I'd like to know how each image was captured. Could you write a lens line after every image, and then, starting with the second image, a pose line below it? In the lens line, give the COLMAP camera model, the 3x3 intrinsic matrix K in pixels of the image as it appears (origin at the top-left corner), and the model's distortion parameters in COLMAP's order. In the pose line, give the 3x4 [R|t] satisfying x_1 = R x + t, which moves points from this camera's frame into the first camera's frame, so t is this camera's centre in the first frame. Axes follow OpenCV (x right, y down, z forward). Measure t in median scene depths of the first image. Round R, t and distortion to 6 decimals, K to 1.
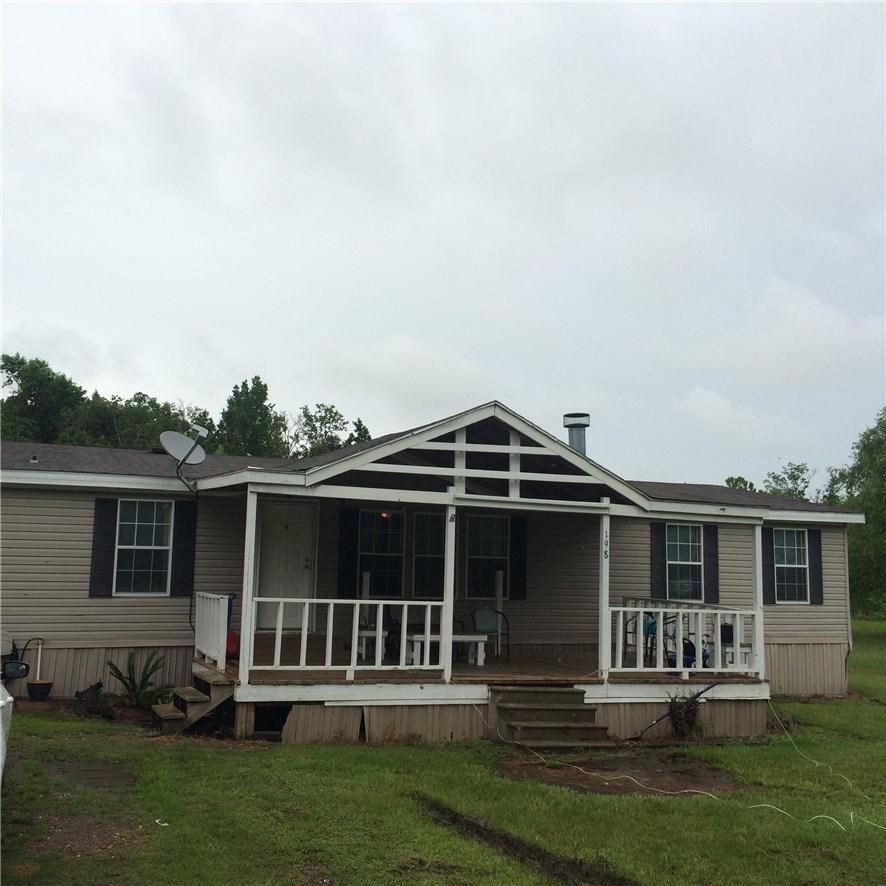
lens RADIAL K [[1017.5, 0, 440.2], [0, 1017.5, 432.0], [0, 0, 1]] dist [0.067654, -0.102736]
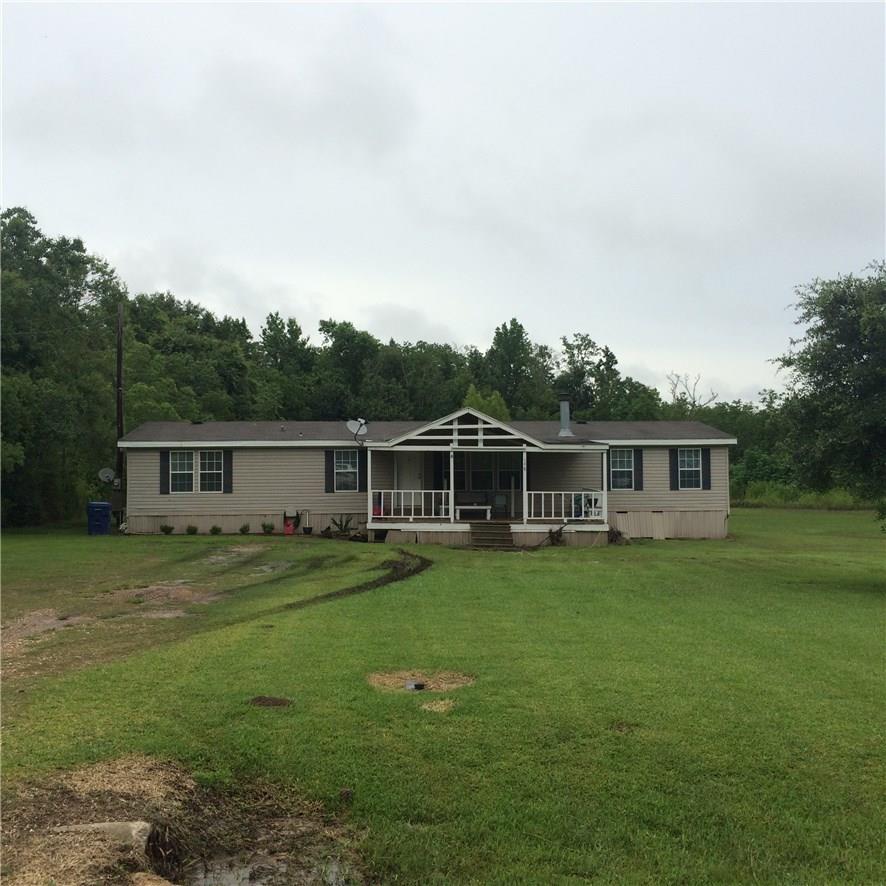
lens RADIAL K [[1017.5, 0, 440.2], [0, 1017.5, 432.0], [0, 0, 1]] dist [0.067654, -0.102736]
pose [[0.950603, -0.040423, -0.307766, 0.479306], [0.068295, 0.994426, 0.080333, -0.111156], [0.302803, -0.097384, 0.948065, -0.849489]]
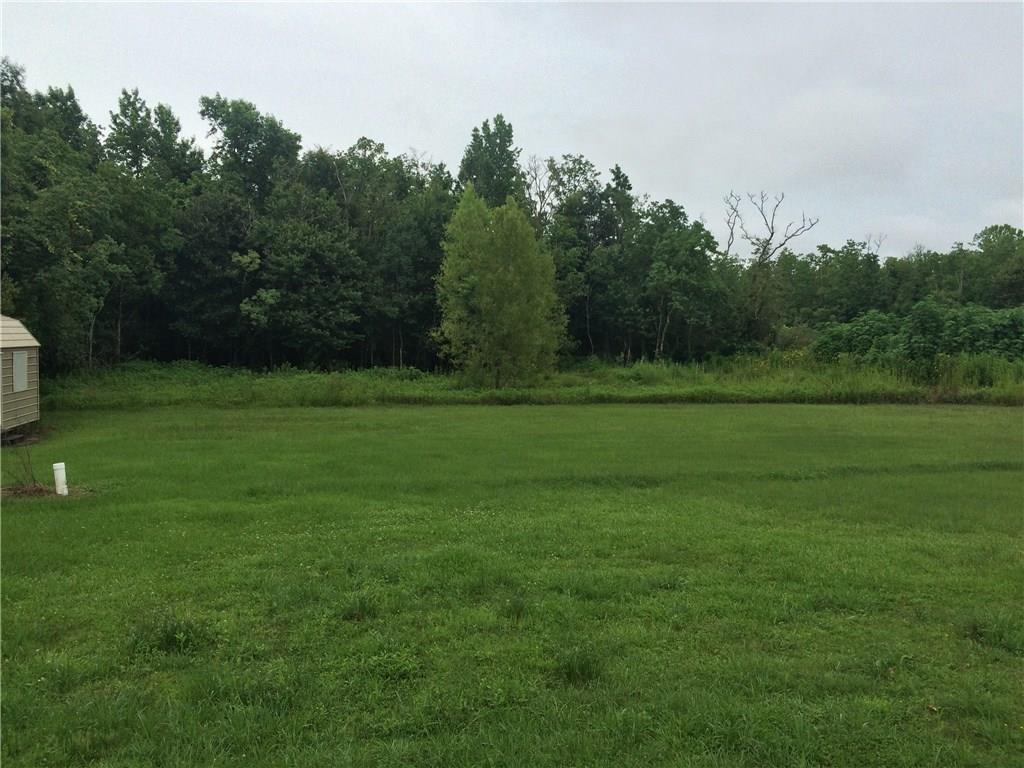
lens RADIAL K [[874.8, 0, 509.9], [0, 874.8, 385.6], [0, 0, 1]] dist [0.077512, -0.102031]
pose [[0.988077, -0.020817, -0.152546, -0.305741], [0.049737, 0.980850, 0.188305, 0.128963], [0.145704, -0.193647, 0.970191, 1.205715]]
